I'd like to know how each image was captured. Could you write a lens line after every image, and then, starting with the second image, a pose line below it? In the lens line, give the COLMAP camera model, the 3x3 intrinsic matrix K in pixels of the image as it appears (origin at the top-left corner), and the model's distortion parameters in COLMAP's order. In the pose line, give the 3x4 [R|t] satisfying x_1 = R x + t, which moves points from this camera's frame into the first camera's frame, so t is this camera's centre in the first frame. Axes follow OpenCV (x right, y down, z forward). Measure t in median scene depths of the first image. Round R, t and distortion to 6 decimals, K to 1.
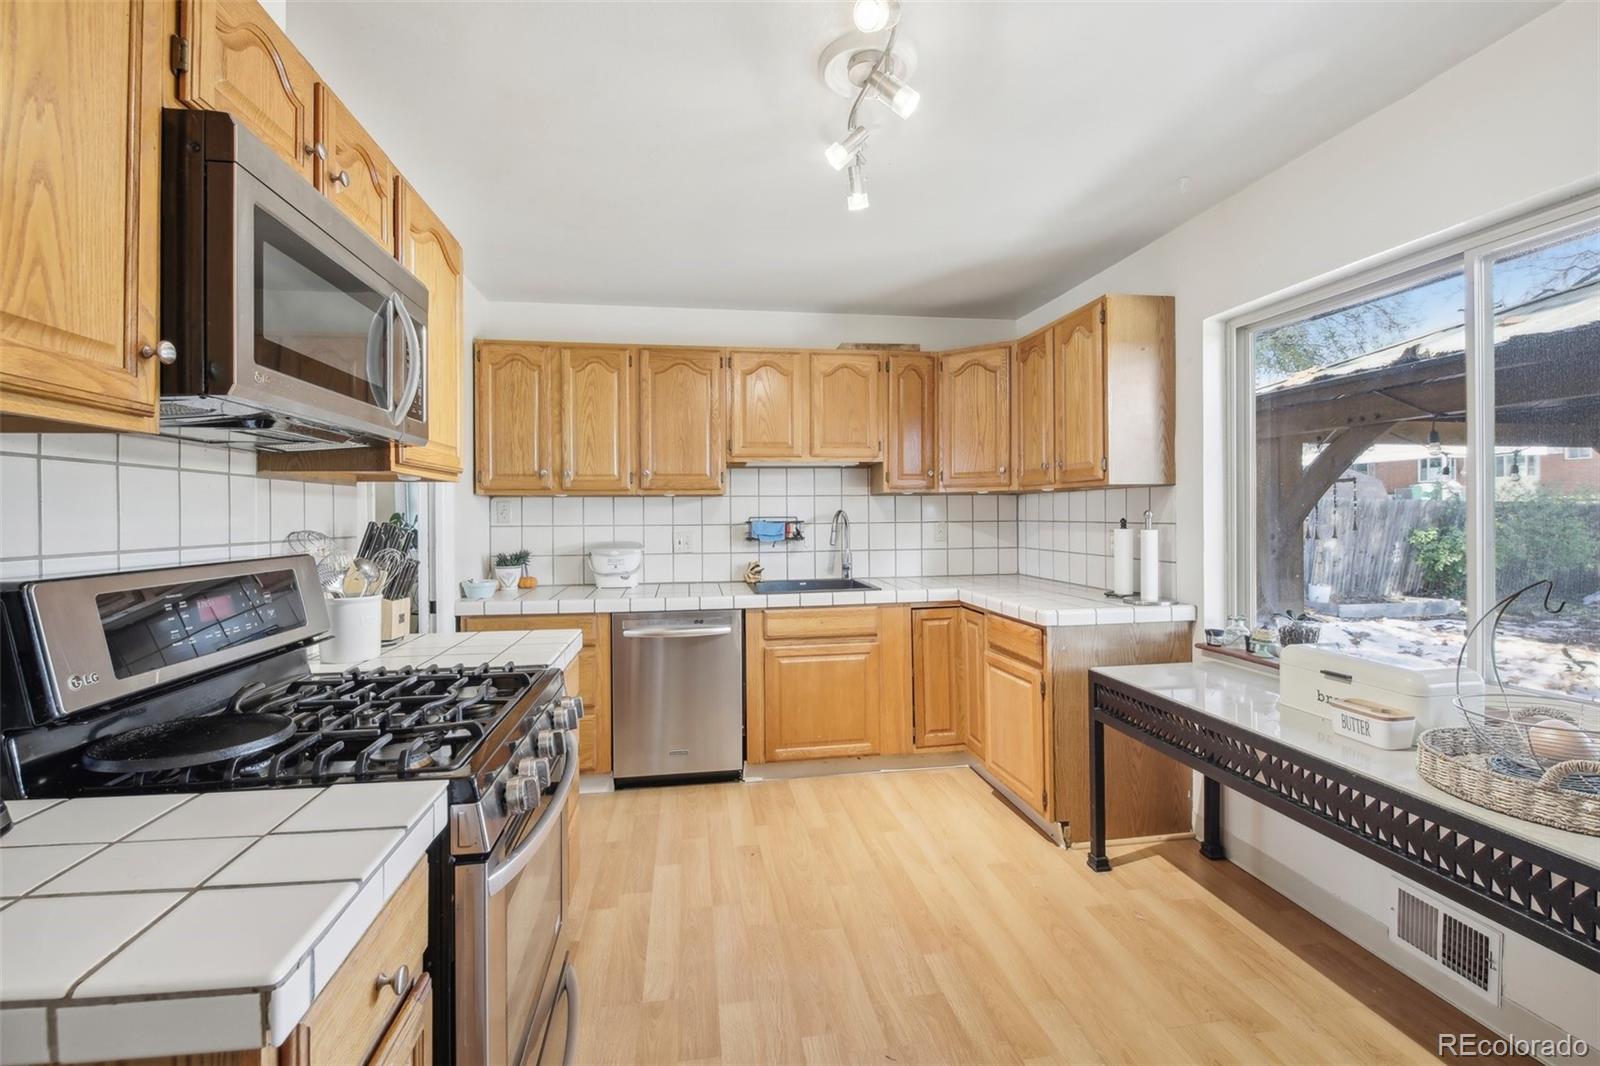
lens RADIAL K [[704.1, 0, 799.6], [0, 704.1, 508.6], [0, 0, 1]] dist [0.000147, -0.000247]
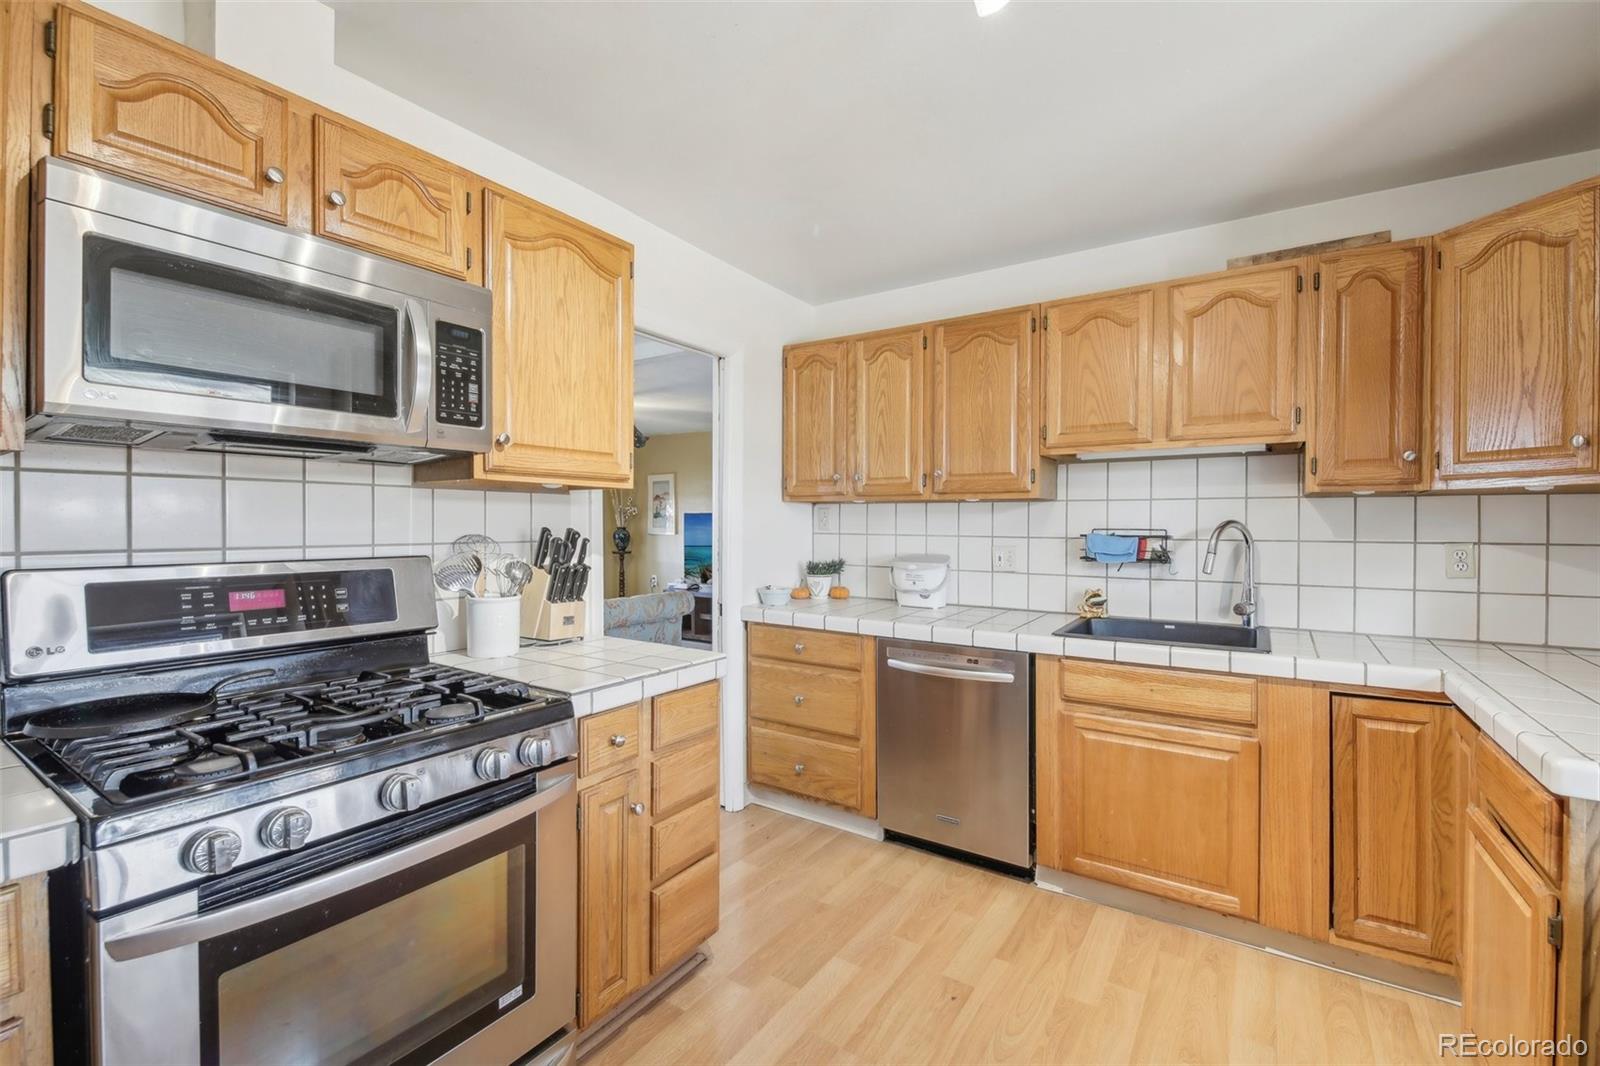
lens RADIAL K [[688.0, 0, 799.0], [0, 688.0, 523.7], [0, 0, 1]] dist [0.001812, -0.007806]
pose [[0.727987, 0.012885, -0.685470, 0.221776], [-0.004902, 0.999896, 0.013589, -0.001625], [0.685573, -0.006532, 0.727974, 0.291168]]
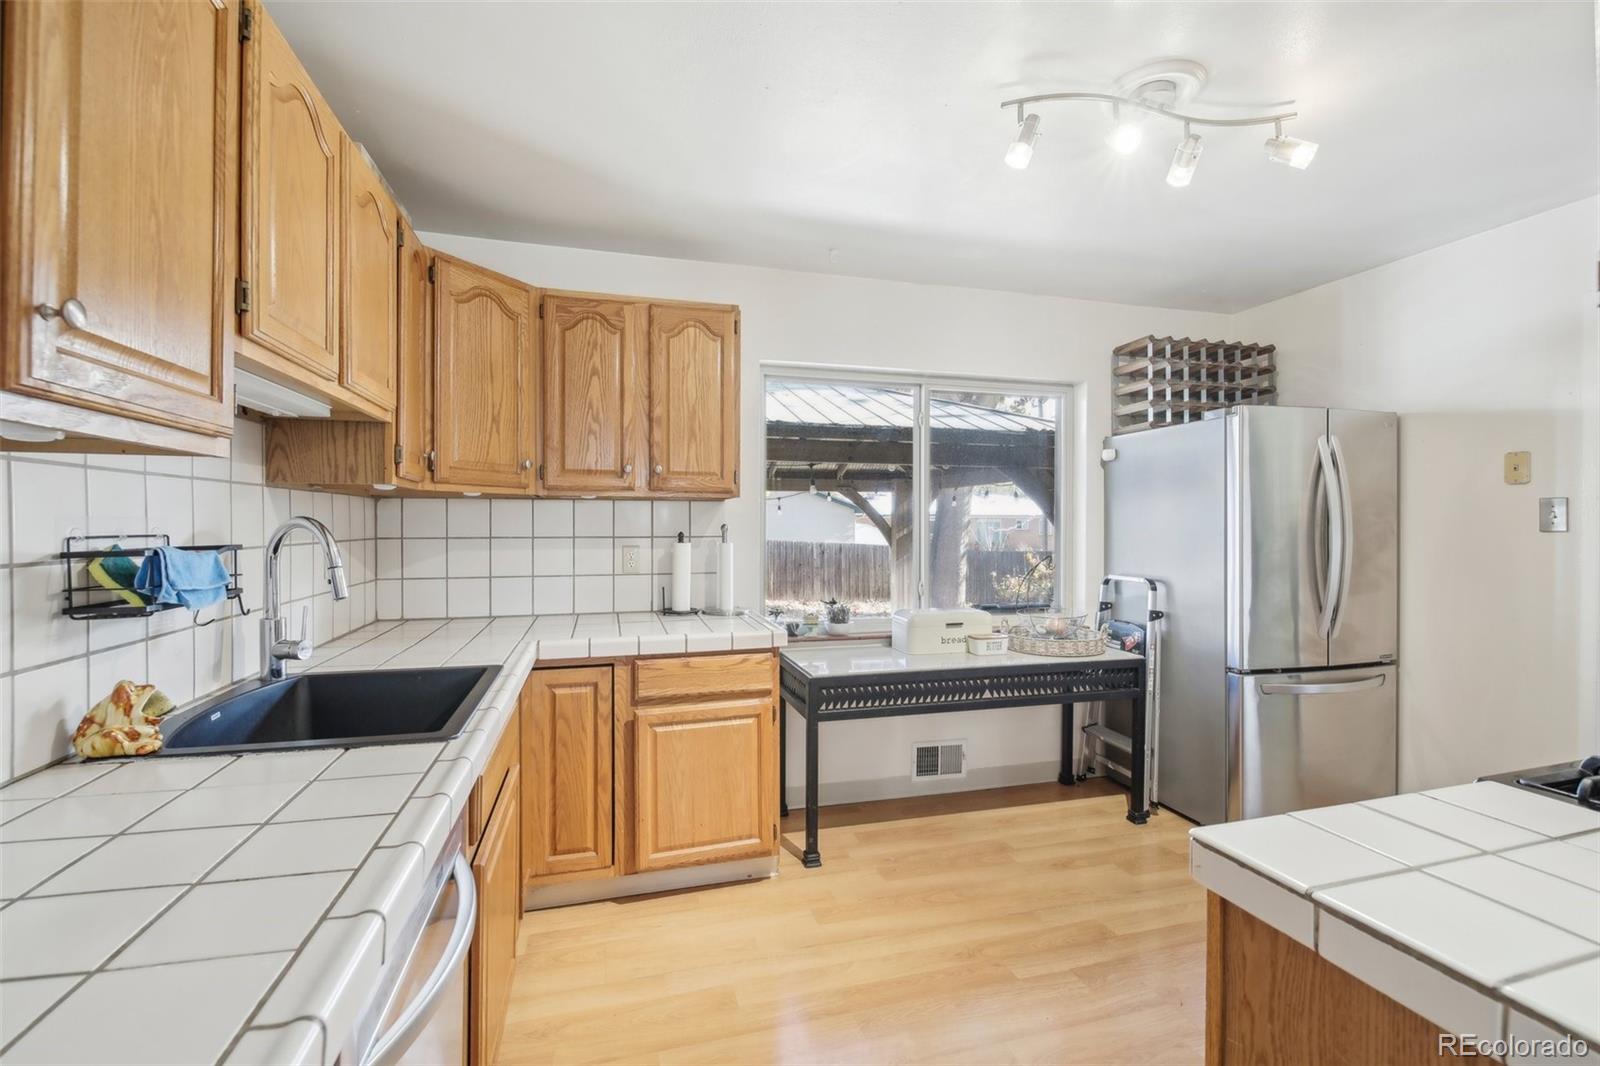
lens RADIAL K [[688.0, 0, 799.0], [0, 688.0, 523.7], [0, 0, 1]] dist [0.001812, -0.007806]
pose [[-0.108071, 0.005974, 0.994125, -0.429588], [-0.007360, 0.999950, -0.006809, 0.006900], [-0.994116, -0.008053, -0.108022, 0.817979]]
